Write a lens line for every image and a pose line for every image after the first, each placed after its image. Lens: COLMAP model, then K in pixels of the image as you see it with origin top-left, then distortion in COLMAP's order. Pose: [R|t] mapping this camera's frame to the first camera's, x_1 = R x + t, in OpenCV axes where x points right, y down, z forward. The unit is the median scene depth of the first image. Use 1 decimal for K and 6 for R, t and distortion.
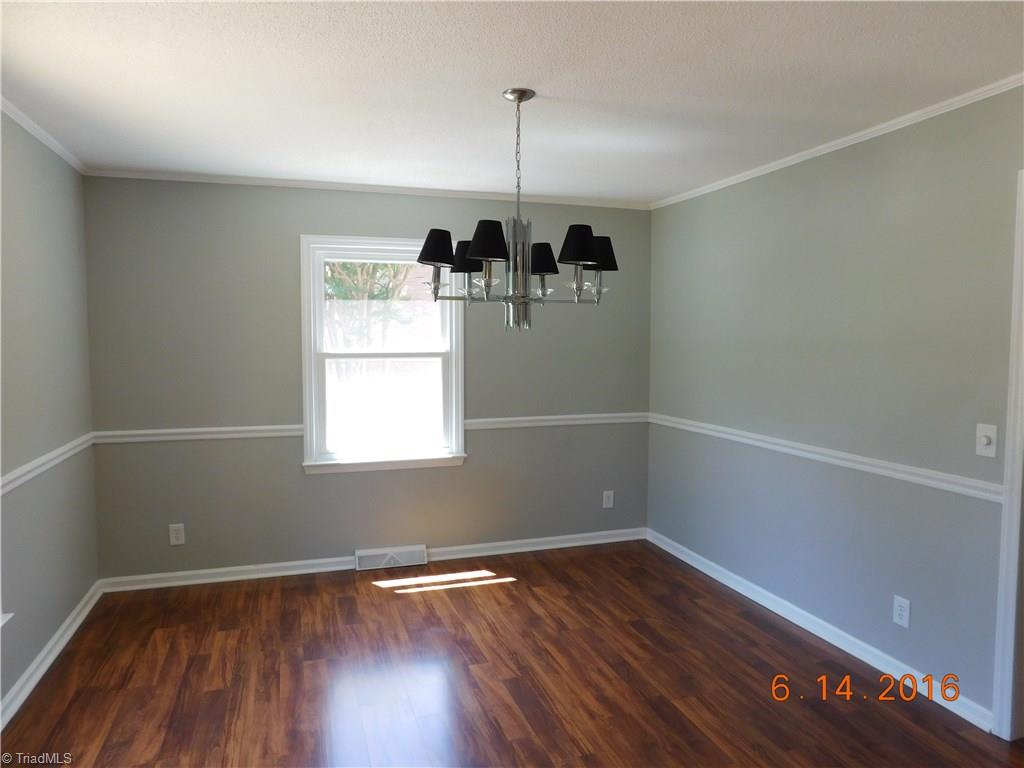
lens RADIAL K [[706.6, 0, 505.8], [0, 706.6, 381.6], [0, 0, 1]] dist [-0.023249, 0.012629]
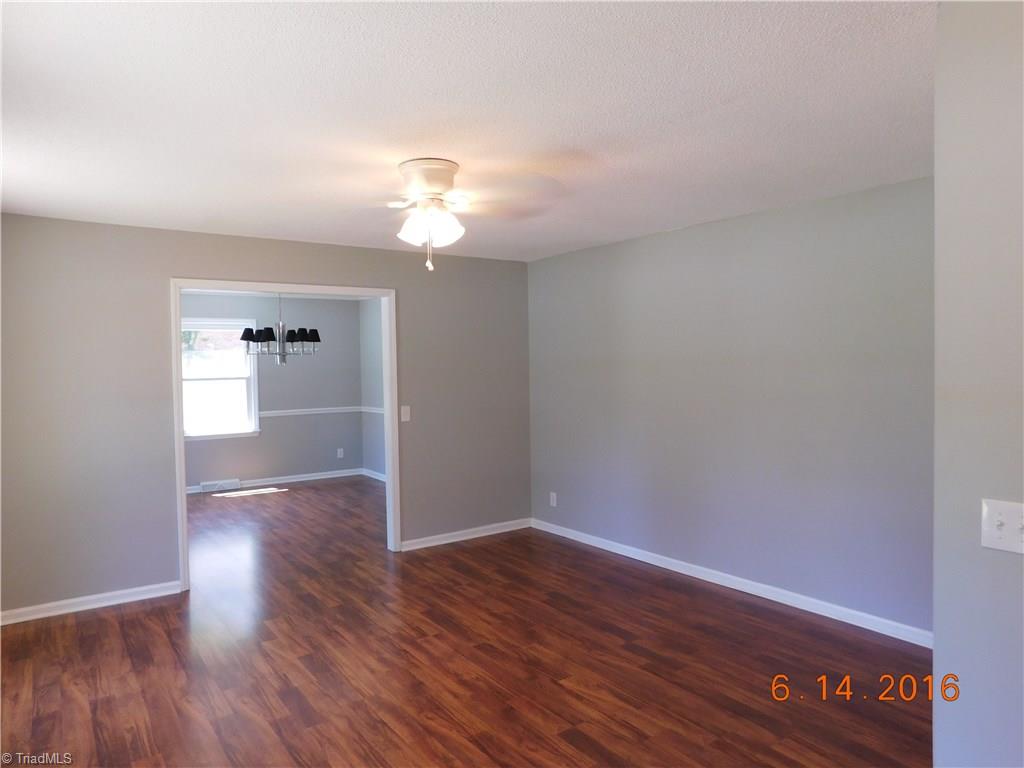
lens RADIAL K [[706.6, 0, 511.3], [0, 706.6, 392.1], [0, 0, 1]] dist [-0.023249, 0.012629]
pose [[0.957254, -0.028297, 0.287861, 0.047466], [0.035580, 0.999165, -0.020100, 0.062821], [-0.287051, 0.029483, 0.957461, -1.021538]]
